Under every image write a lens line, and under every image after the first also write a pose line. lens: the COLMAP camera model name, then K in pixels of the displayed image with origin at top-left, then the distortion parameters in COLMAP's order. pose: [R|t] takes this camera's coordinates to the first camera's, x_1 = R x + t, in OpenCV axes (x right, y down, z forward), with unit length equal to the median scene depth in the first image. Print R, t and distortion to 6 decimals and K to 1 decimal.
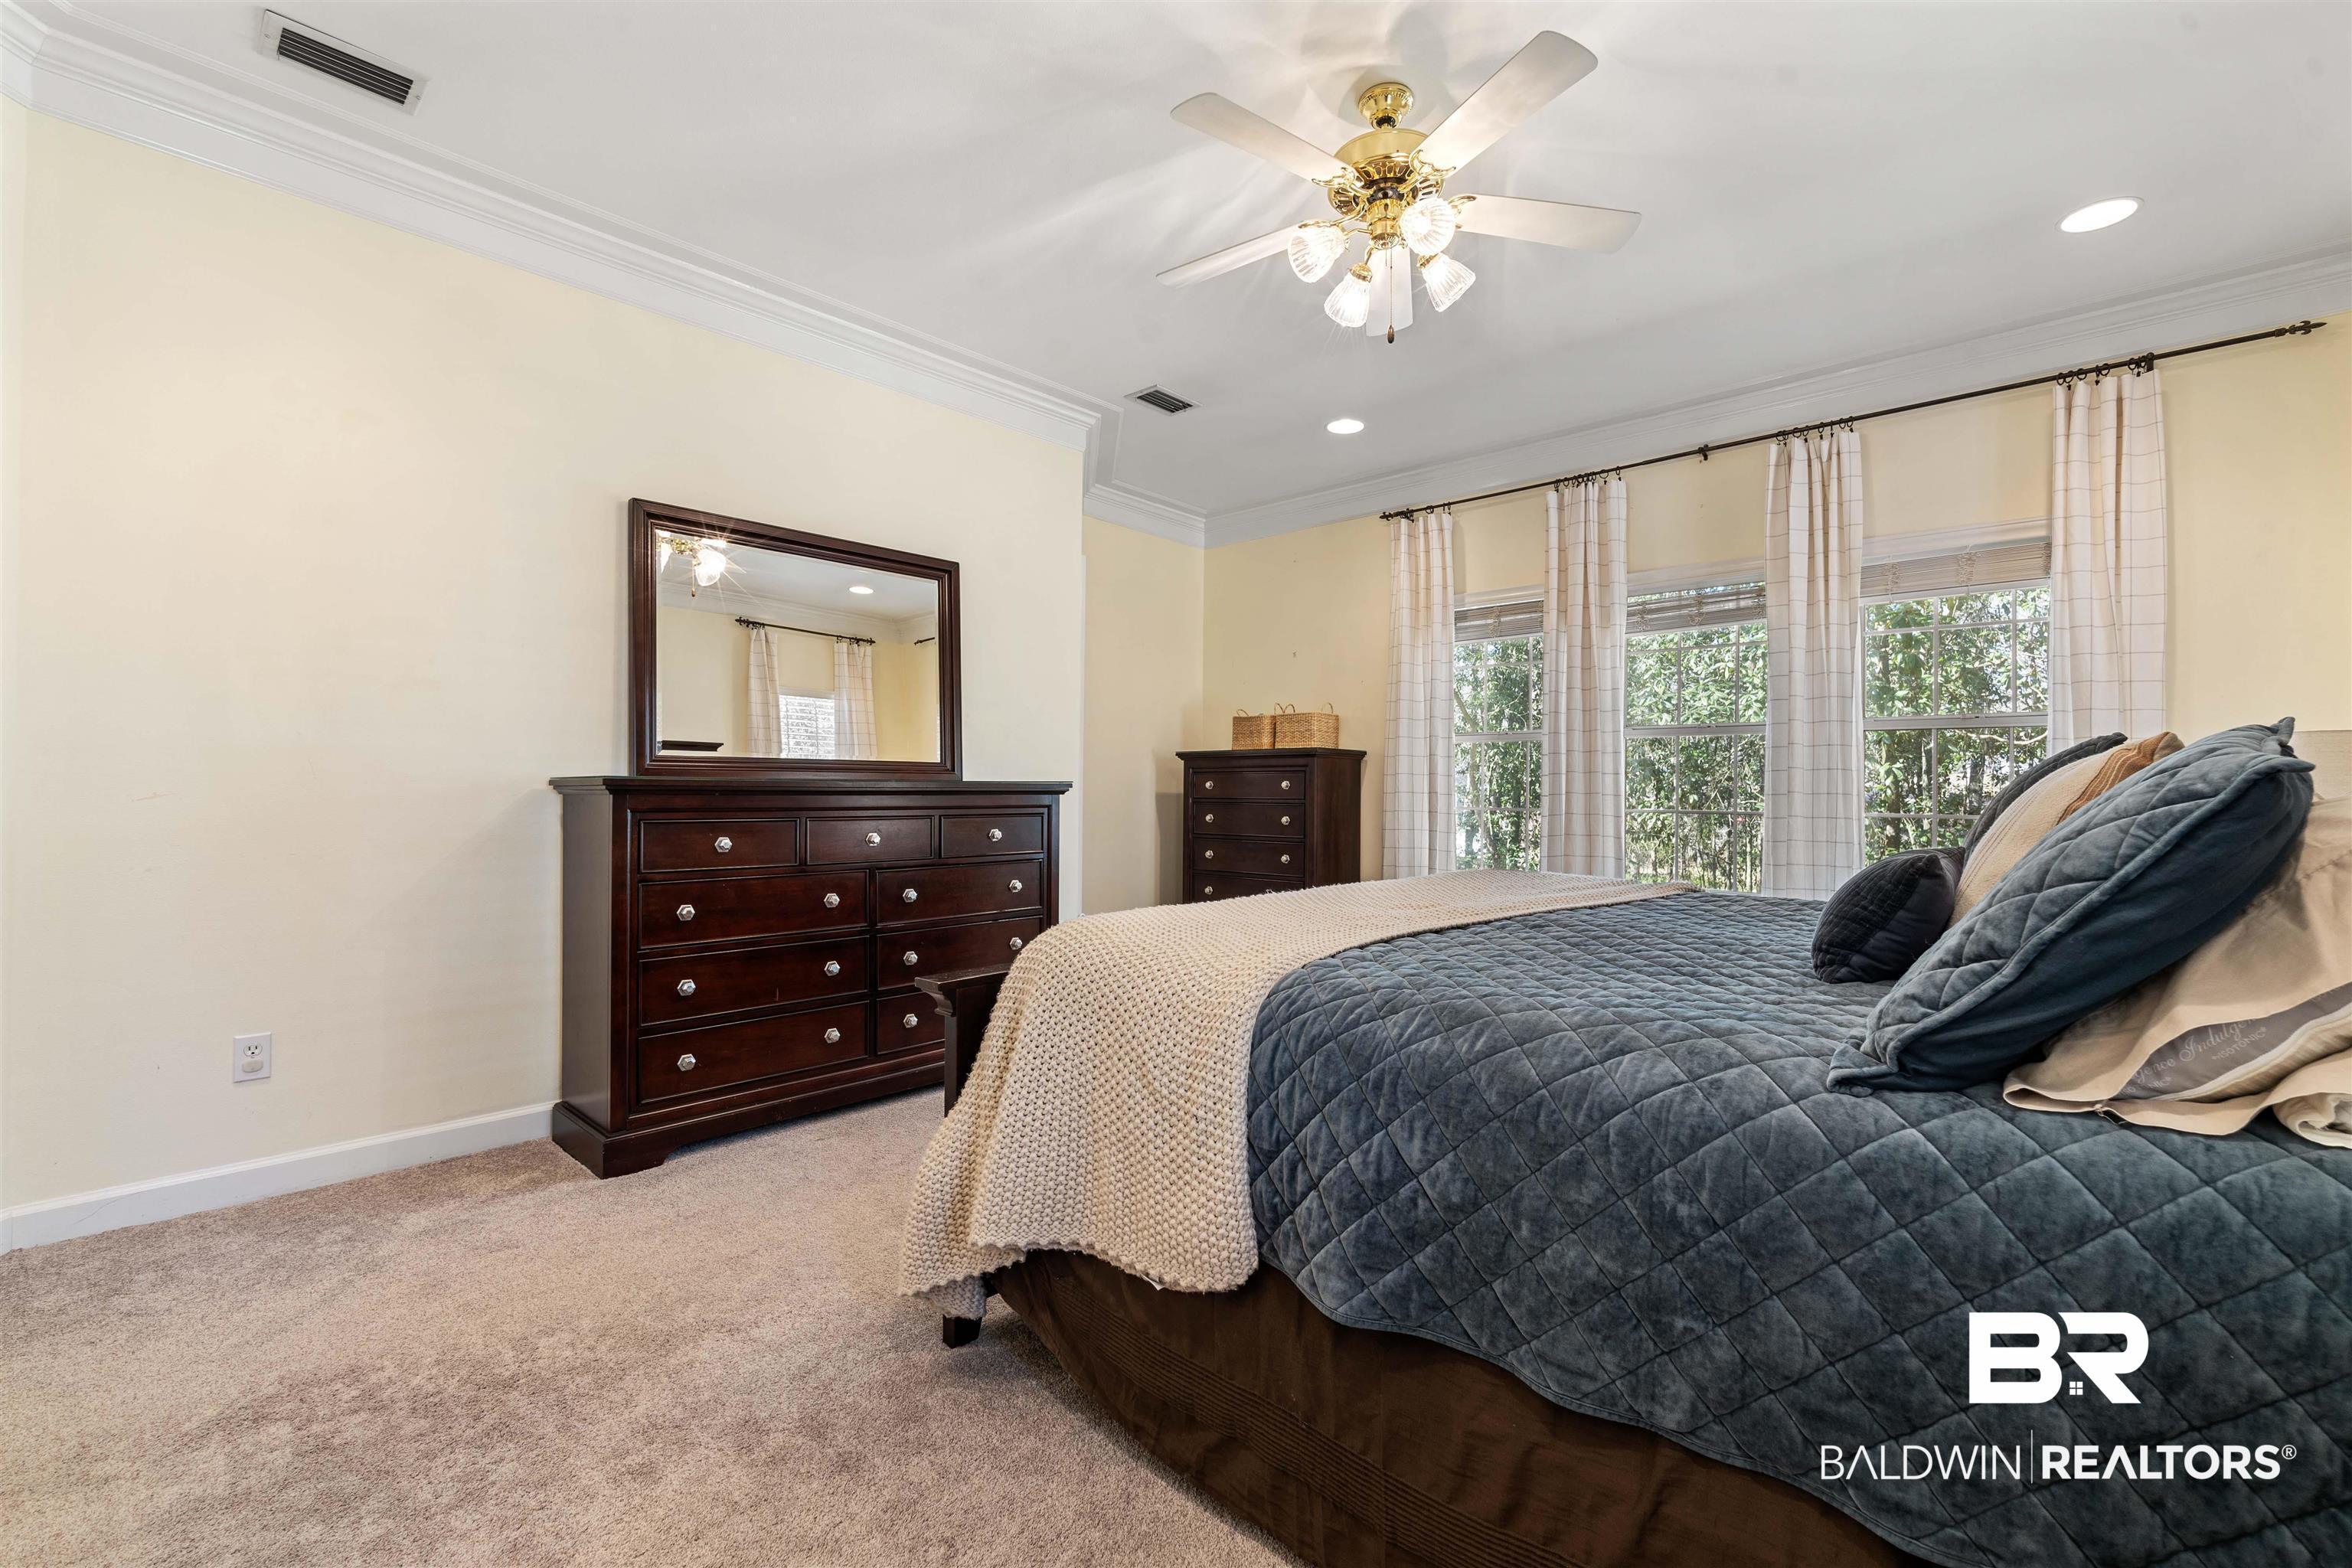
lens RADIAL K [[1028.1, 0, 1190.6], [0, 1028.1, 790.7], [0, 0, 1]] dist [-0.002440, -0.000184]
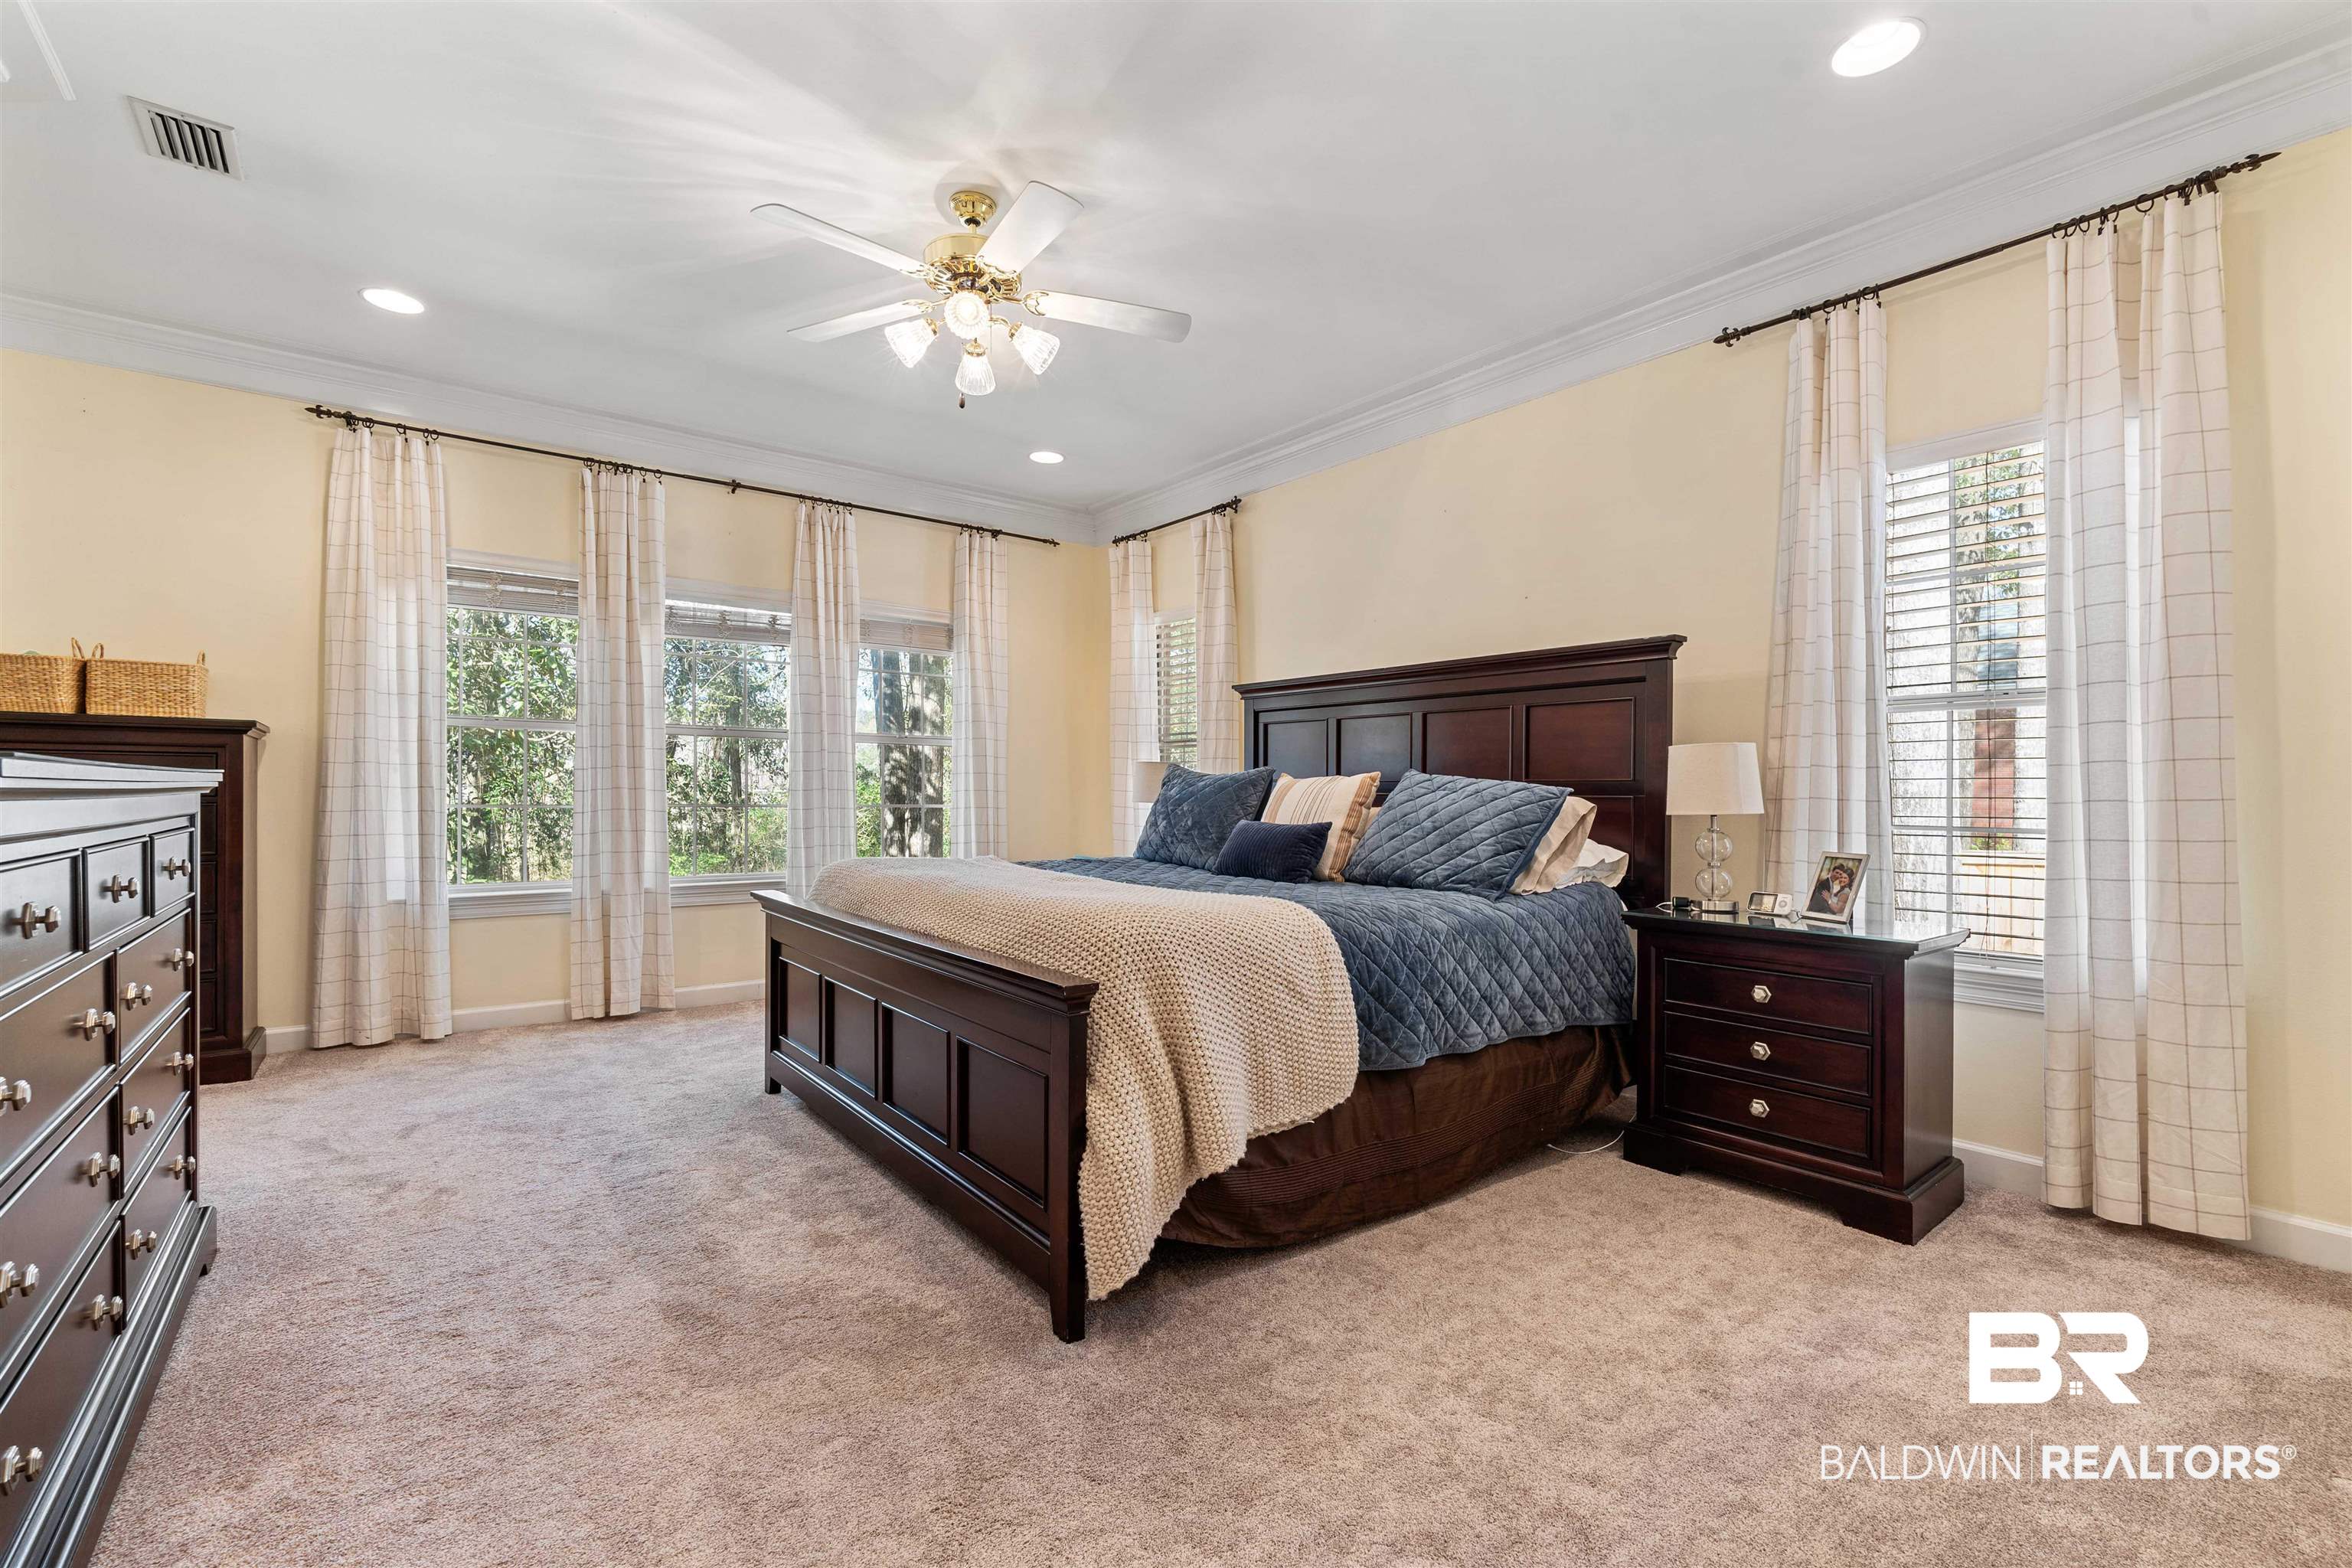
lens RADIAL K [[1028.1, 0, 1186.7], [0, 1028.1, 789.1], [0, 0, 1]] dist [-0.002440, -0.000184]
pose [[0.166953, -0.000311, 0.985965, -0.569055], [-0.010815, 0.999939, 0.002146, -0.004817], [-0.985906, -0.011022, 0.166940, 0.340272]]
